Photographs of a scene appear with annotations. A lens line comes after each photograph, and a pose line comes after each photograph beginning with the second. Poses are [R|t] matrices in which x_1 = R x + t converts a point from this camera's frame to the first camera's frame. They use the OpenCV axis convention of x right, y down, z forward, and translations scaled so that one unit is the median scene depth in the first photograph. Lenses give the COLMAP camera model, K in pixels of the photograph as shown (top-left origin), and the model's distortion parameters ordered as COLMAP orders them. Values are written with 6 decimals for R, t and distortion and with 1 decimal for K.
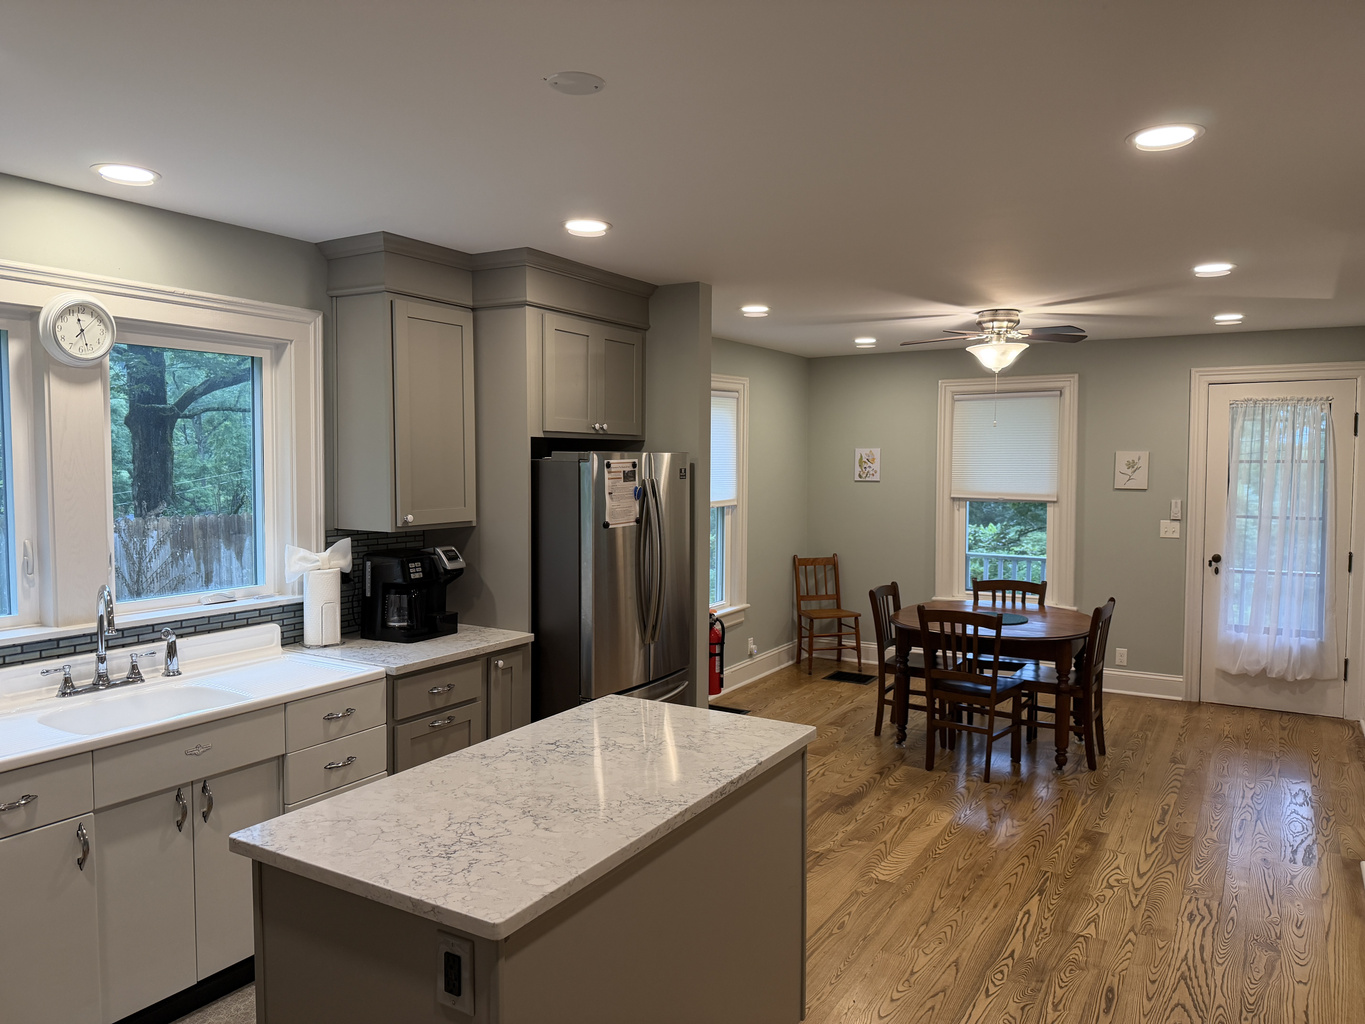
lens RADIAL K [[958.4, 0, 684.9], [0, 958.4, 519.8], [0, 0, 1]] dist [0.106965, -0.169311]
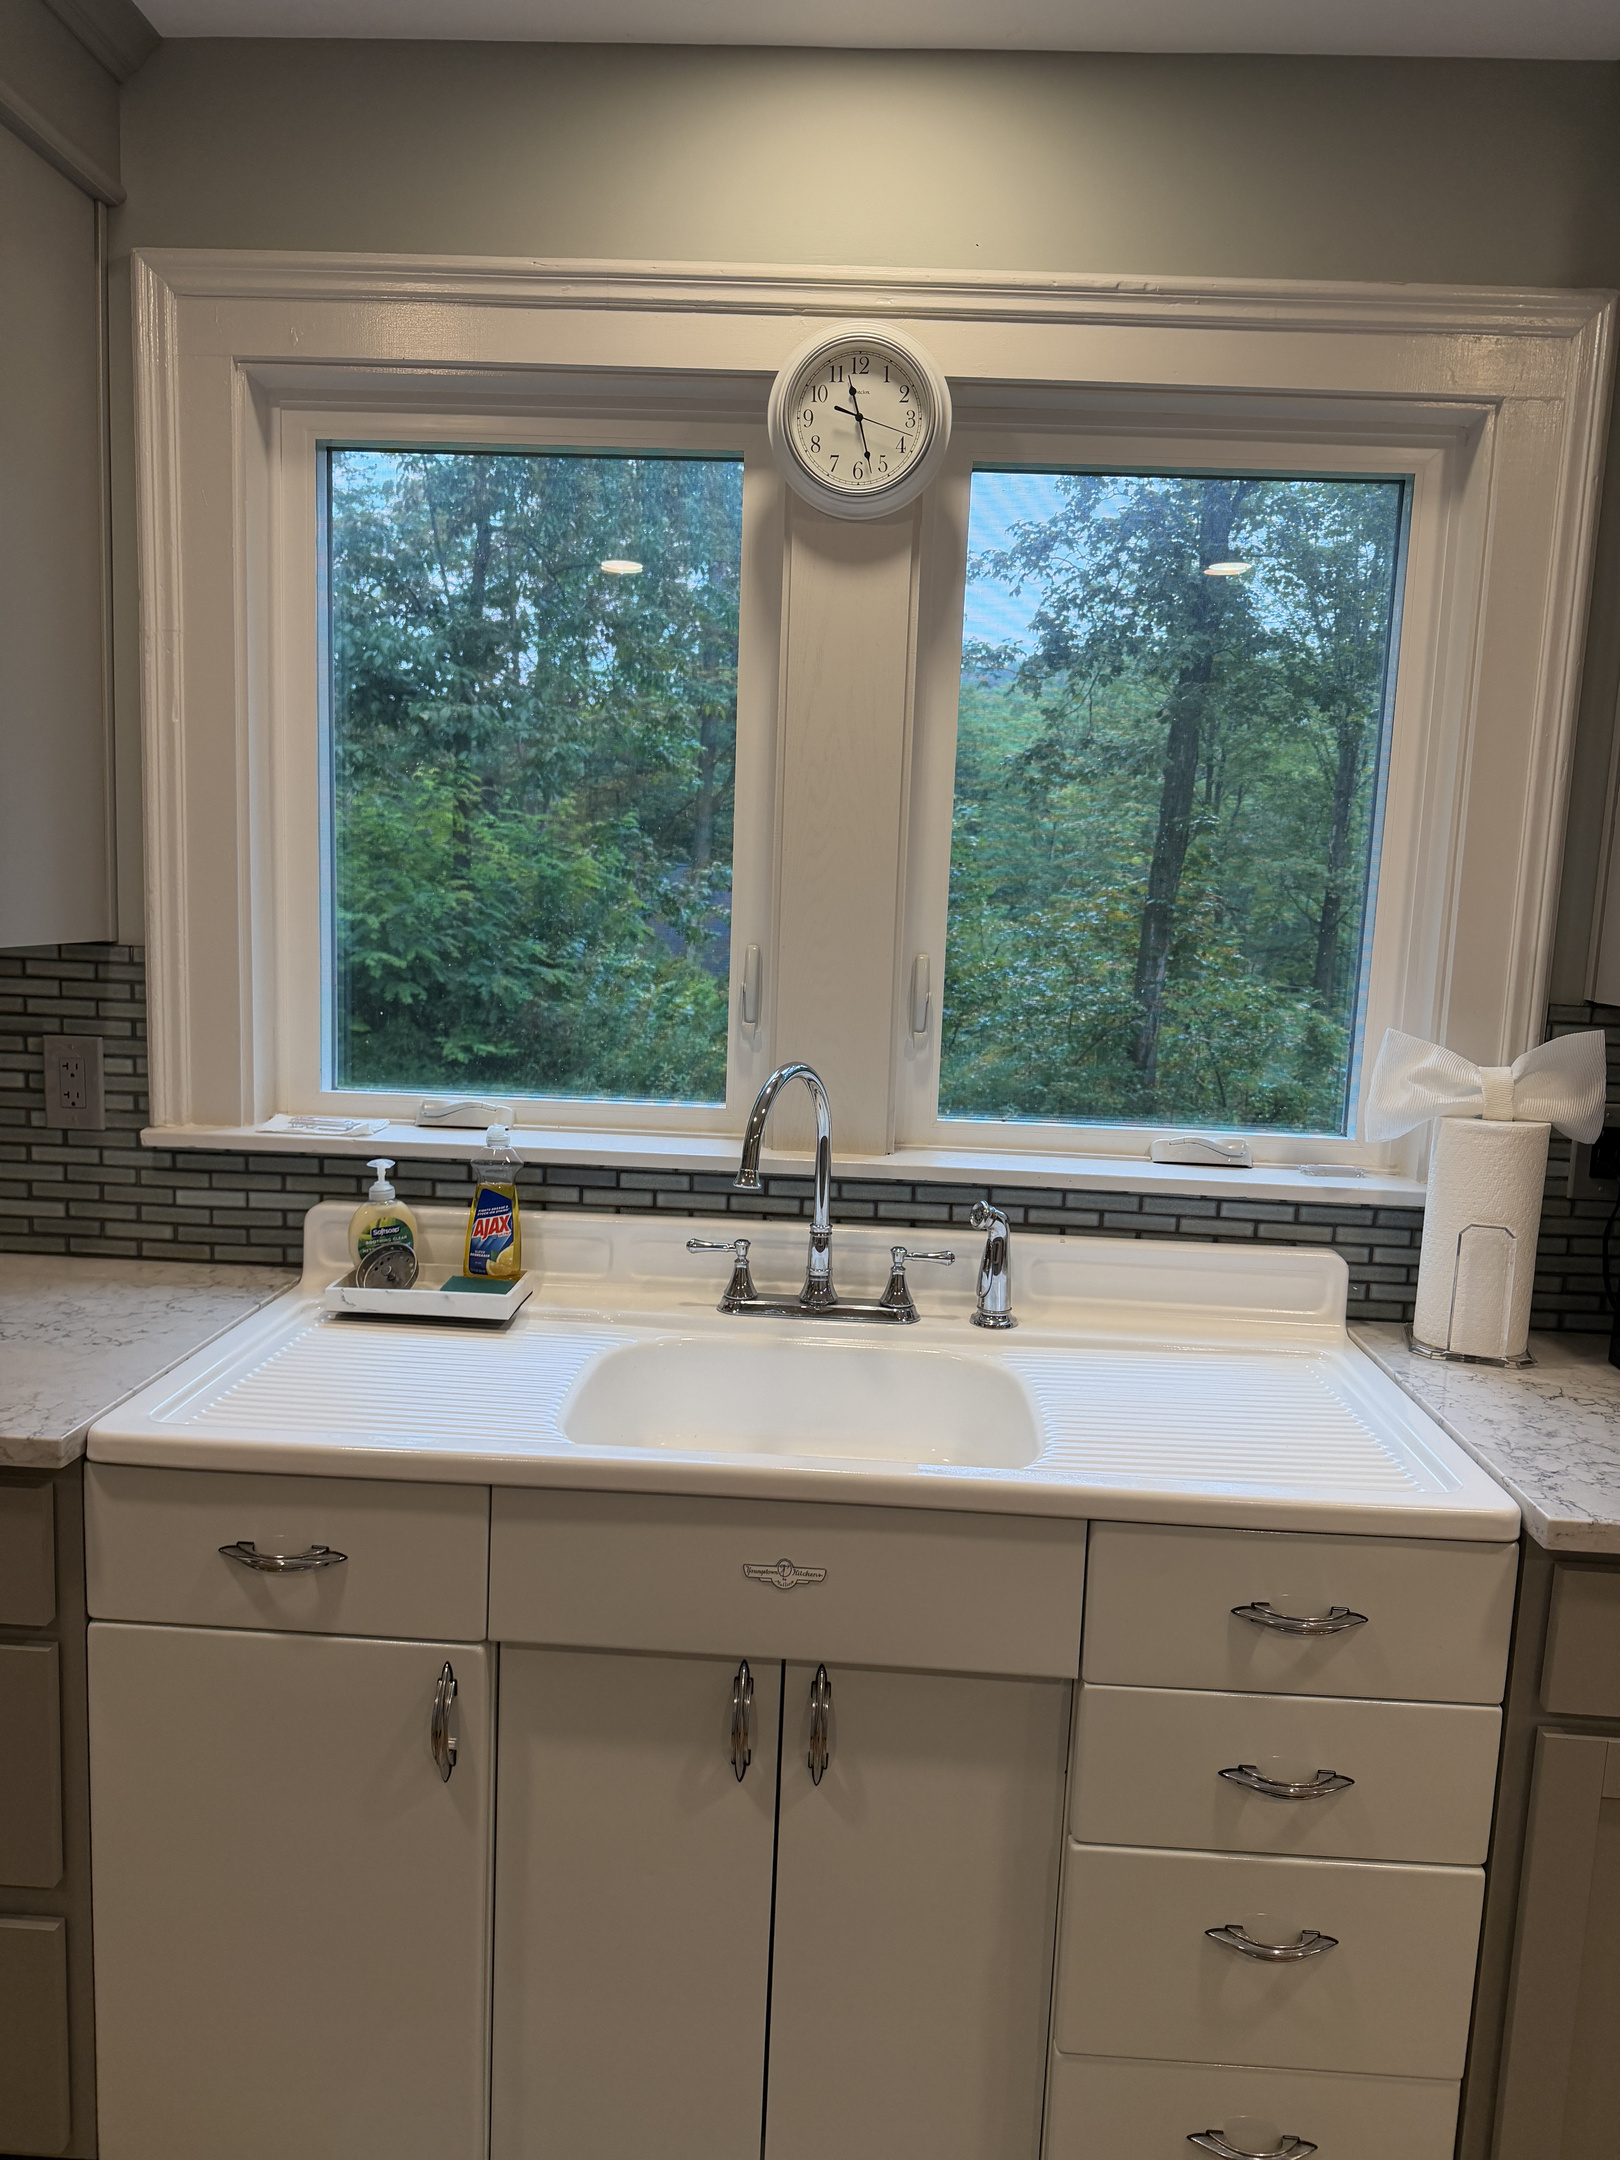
lens RADIAL K [[1510.0, 0, 810.0], [0, 1510.0, 1080.0], [0, 0, 1]] dist [0.076457, -0.104940]
pose [[0.477498, 0.123407, -0.869923, -0.033004], [-0.094505, 0.991557, 0.088788, 0.010981], [0.873535, 0.039816, 0.485129, 0.407295]]
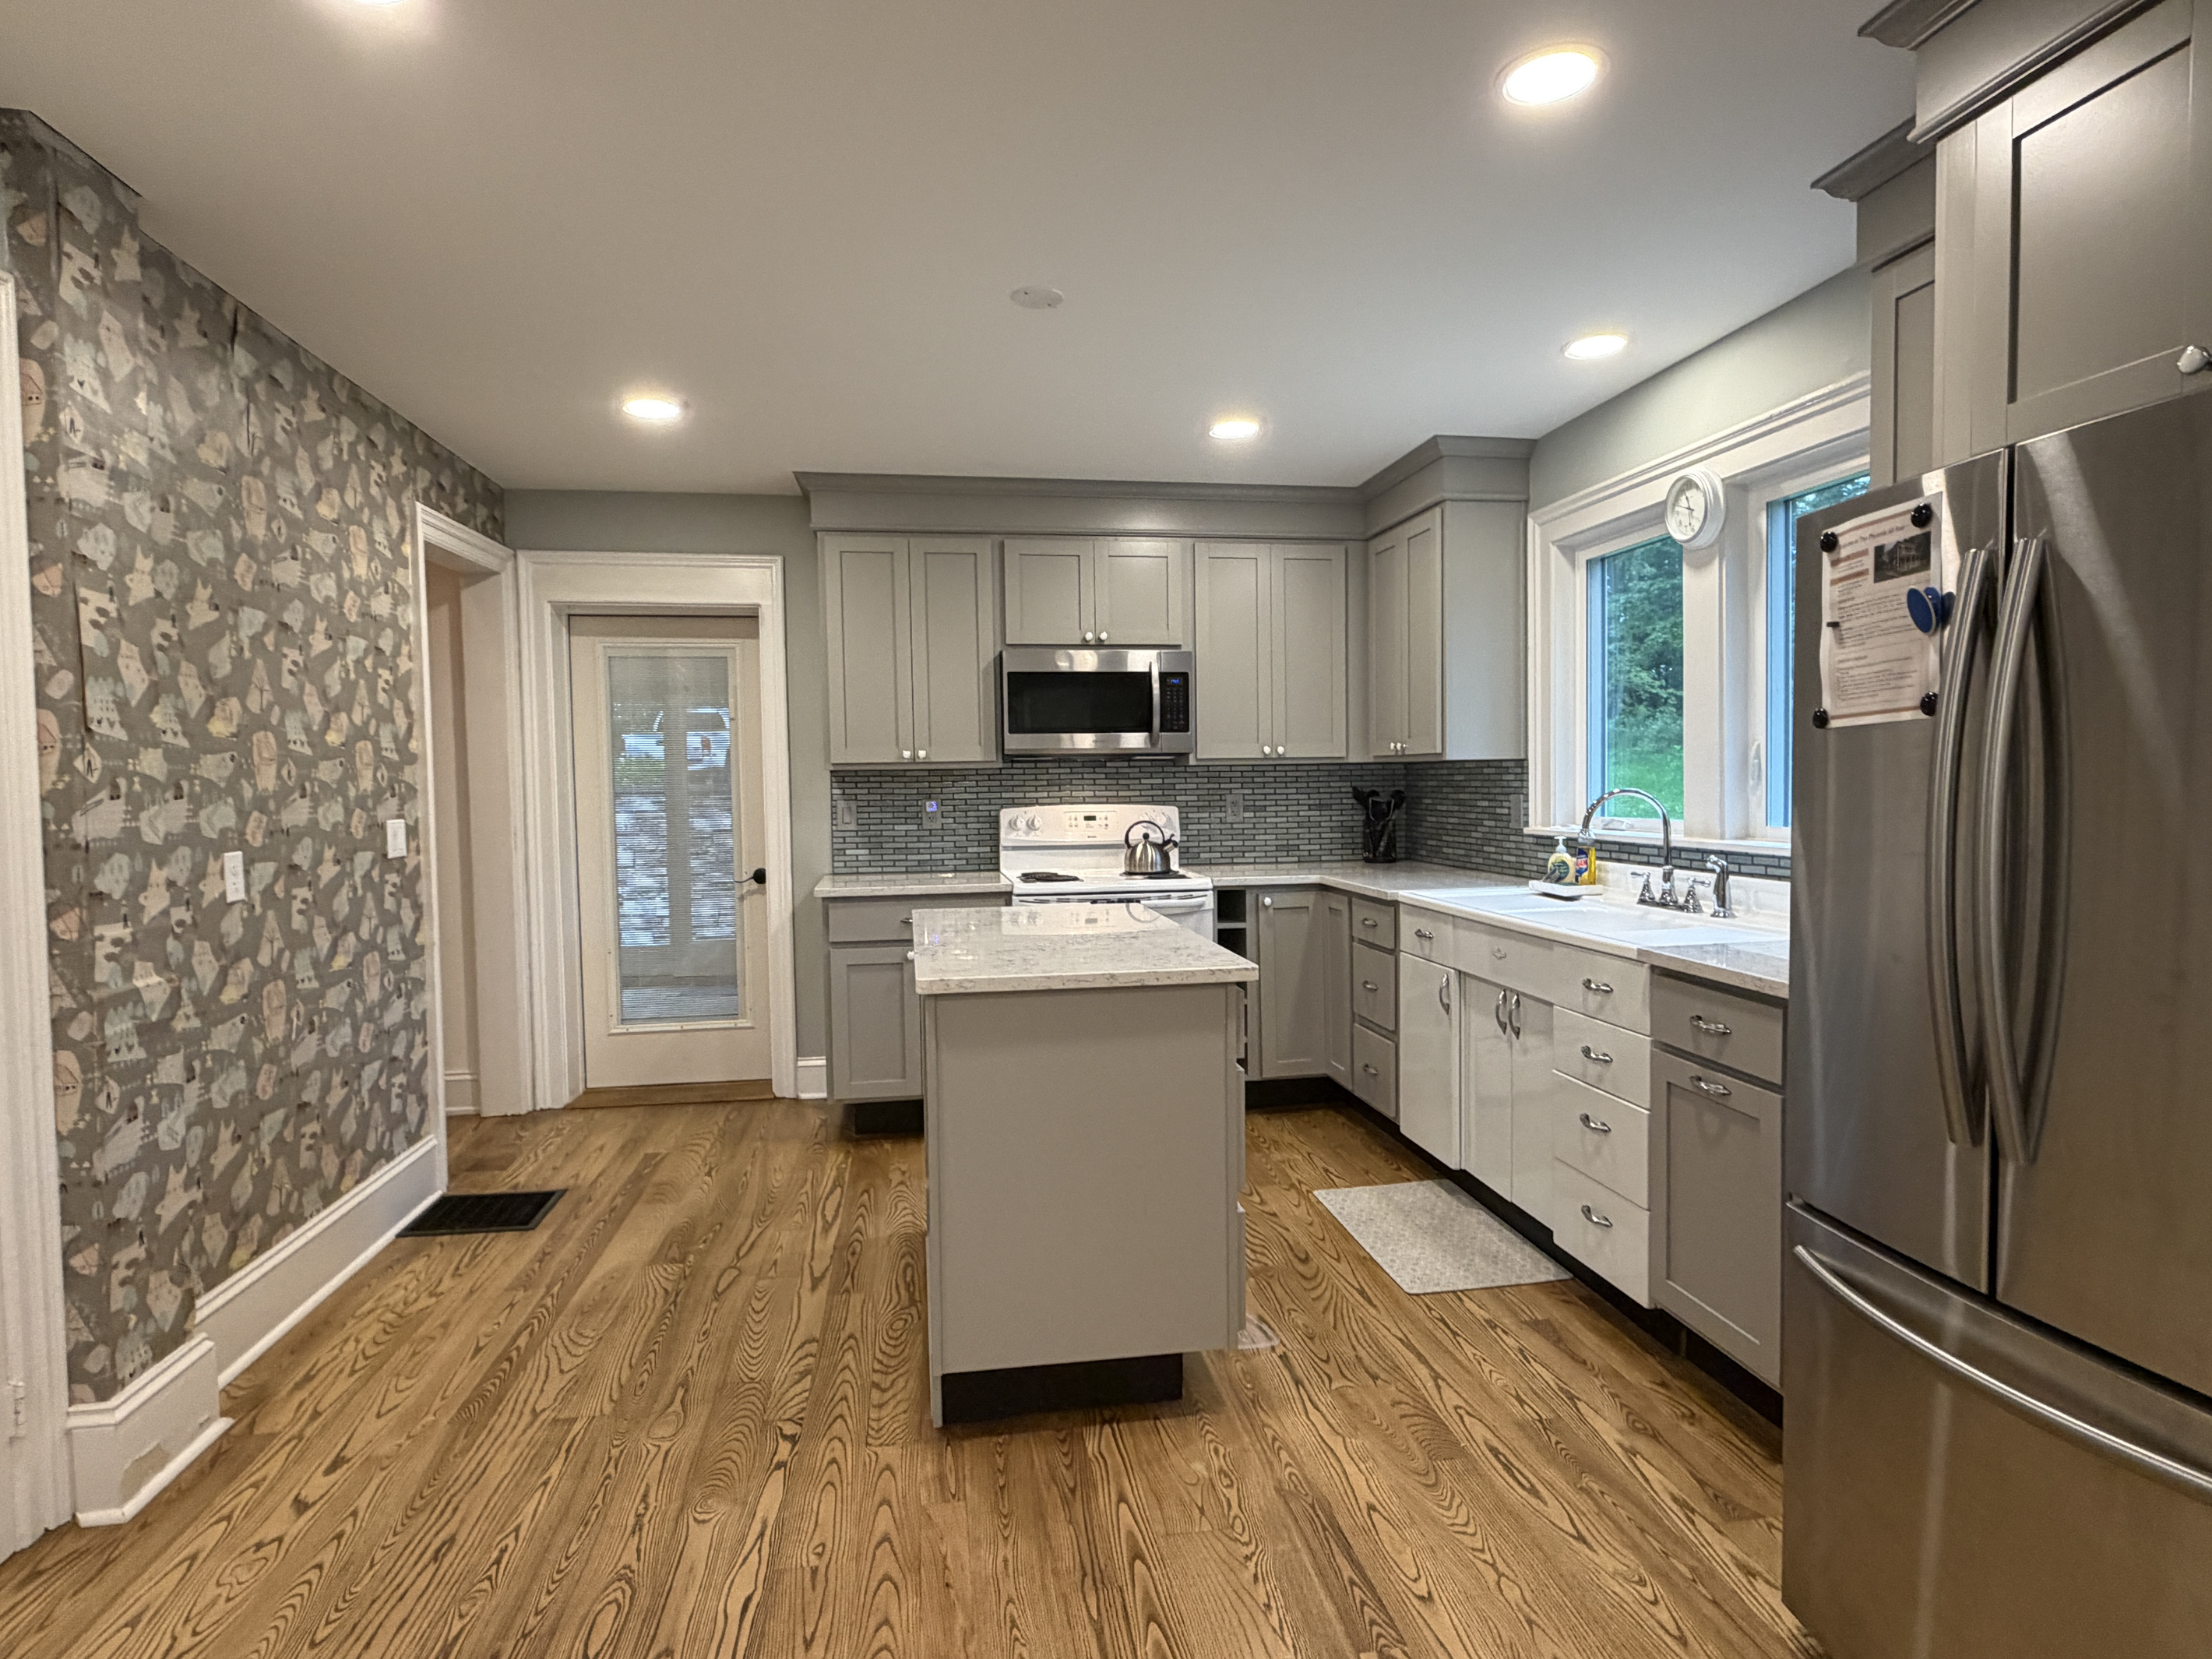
lens RADIAL K [[1196.2, 0, 1115.0], [0, 1196.2, 833.2], [0, 0, 1]] dist [0.007176, -0.000345]
pose [[-0.758143, 0.036352, -0.651074, 0.304576], [-0.030342, 0.995397, 0.090909, 0.011605], [0.651382, 0.088677, -0.753550, 0.892735]]
